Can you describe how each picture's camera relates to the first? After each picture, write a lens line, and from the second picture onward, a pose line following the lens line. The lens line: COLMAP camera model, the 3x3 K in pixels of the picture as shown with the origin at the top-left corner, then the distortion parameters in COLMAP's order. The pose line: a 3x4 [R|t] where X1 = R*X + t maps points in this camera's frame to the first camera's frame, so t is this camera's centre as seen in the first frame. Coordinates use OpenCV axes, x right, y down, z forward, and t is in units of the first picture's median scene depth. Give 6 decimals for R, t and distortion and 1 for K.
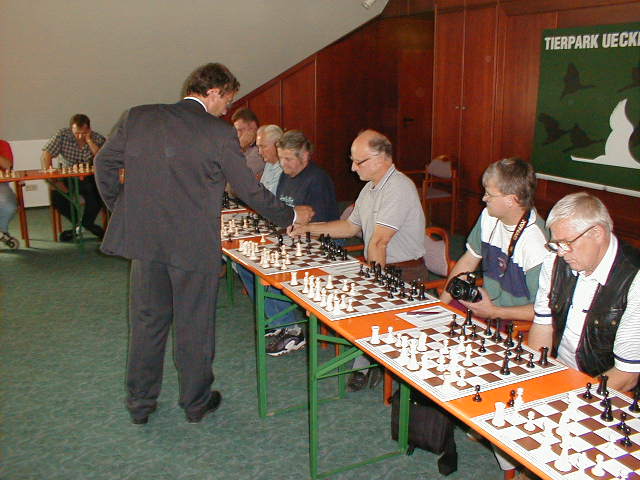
lens RADIAL K [[652.6, 0, 322.3], [0, 652.6, 240.6], [0, 0, 1]] dist [-0.078500, 0.000000]
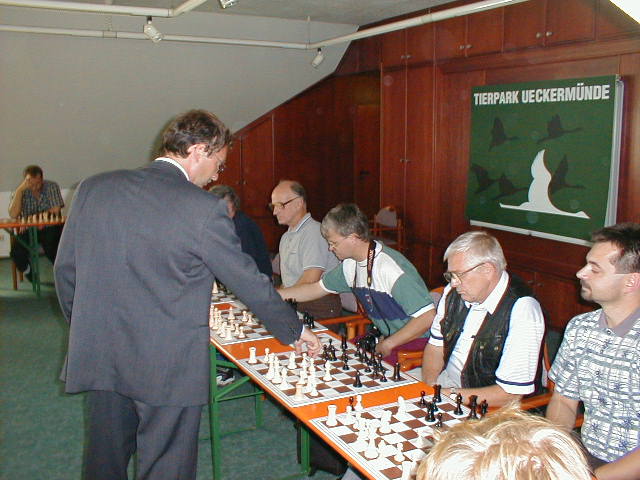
lens RADIAL K [[652.6, 0, 333.1], [0, 652.6, 253.4], [0, 0, 1]] dist [-0.078500, 0.000000]
pose [[0.999373, -0.004653, 0.035093, 0.109073], [0.006926, 0.997865, -0.064940, 0.026295], [-0.034716, 0.065143, 0.997272, -0.075689]]
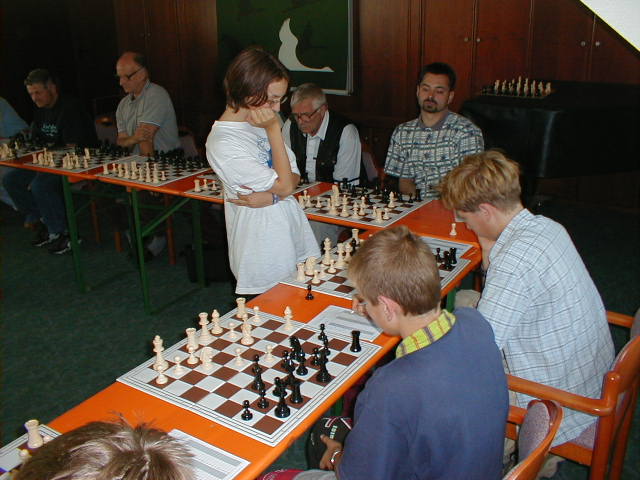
lens RADIAL K [[652.6, 0, 316.9], [0, 652.6, 235.5], [0, 0, 1]] dist [-0.078500, 0.000000]
pose [[0.853643, -0.191187, 0.484501, -0.266133], [0.144241, 0.980590, 0.132807, 0.061337], [-0.500488, -0.043485, 0.864651, -0.250974]]
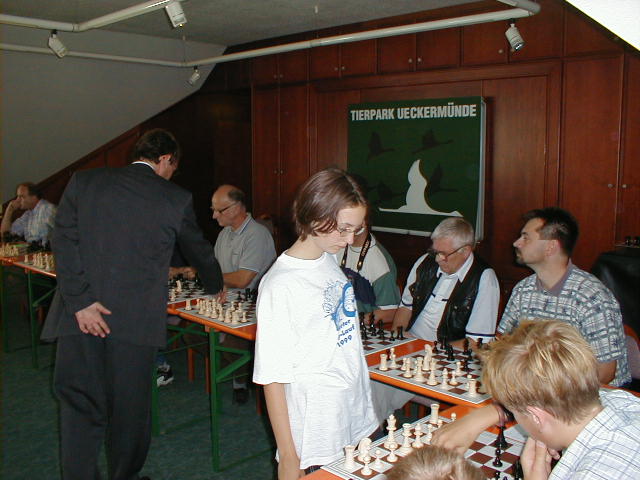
lens RADIAL K [[652.6, 0, 328.4], [0, 652.6, 252.9], [0, 0, 1]] dist [-0.078500, 0.000000]
pose [[0.947553, -0.047051, 0.316115, -0.132326], [0.076641, 0.993695, -0.081827, 0.064759], [-0.310272, 0.101763, 0.945185, -0.161444]]
